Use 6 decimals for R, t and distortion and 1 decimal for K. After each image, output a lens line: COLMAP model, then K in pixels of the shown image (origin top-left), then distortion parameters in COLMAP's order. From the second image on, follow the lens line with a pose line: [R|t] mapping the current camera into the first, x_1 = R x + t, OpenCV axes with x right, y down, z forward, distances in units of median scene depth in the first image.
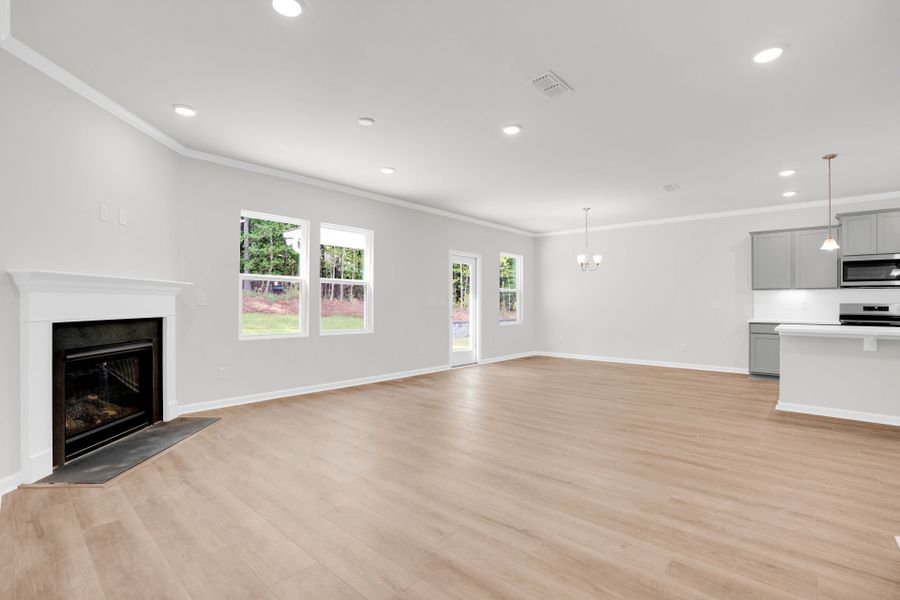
lens RADIAL K [[426.5, 0, 440.3], [0, 426.5, 307.1], [0, 0, 1]] dist [-0.046785, 0.006972]
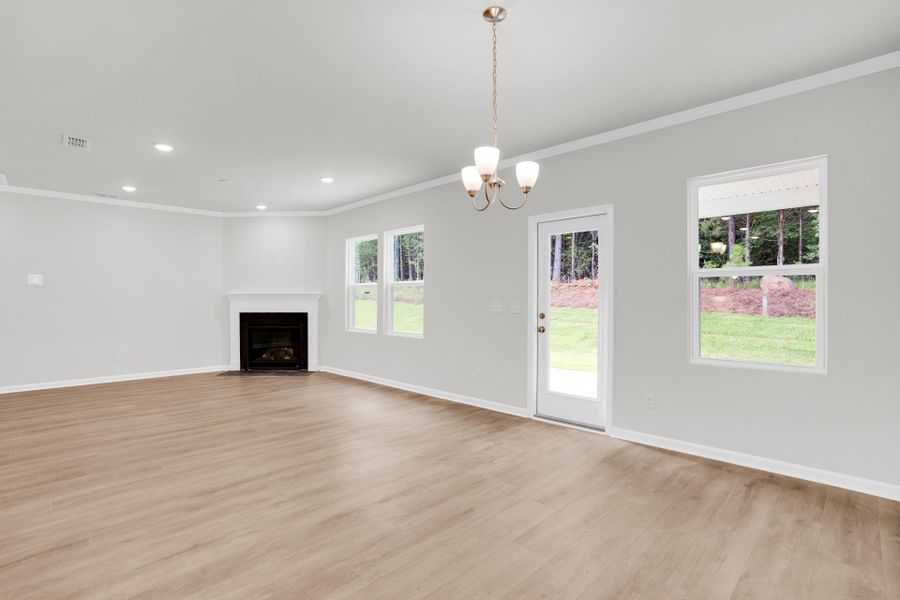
lens RADIAL K [[426.5, 0, 453.5], [0, 426.5, 299.6], [0, 0, 1]] dist [-0.046785, 0.006972]
pose [[-0.047192, -0.005964, -0.998868, 0.993220], [-0.007143, 0.999959, -0.005633, -0.022599], [0.998860, 0.006869, -0.047232, 1.487035]]
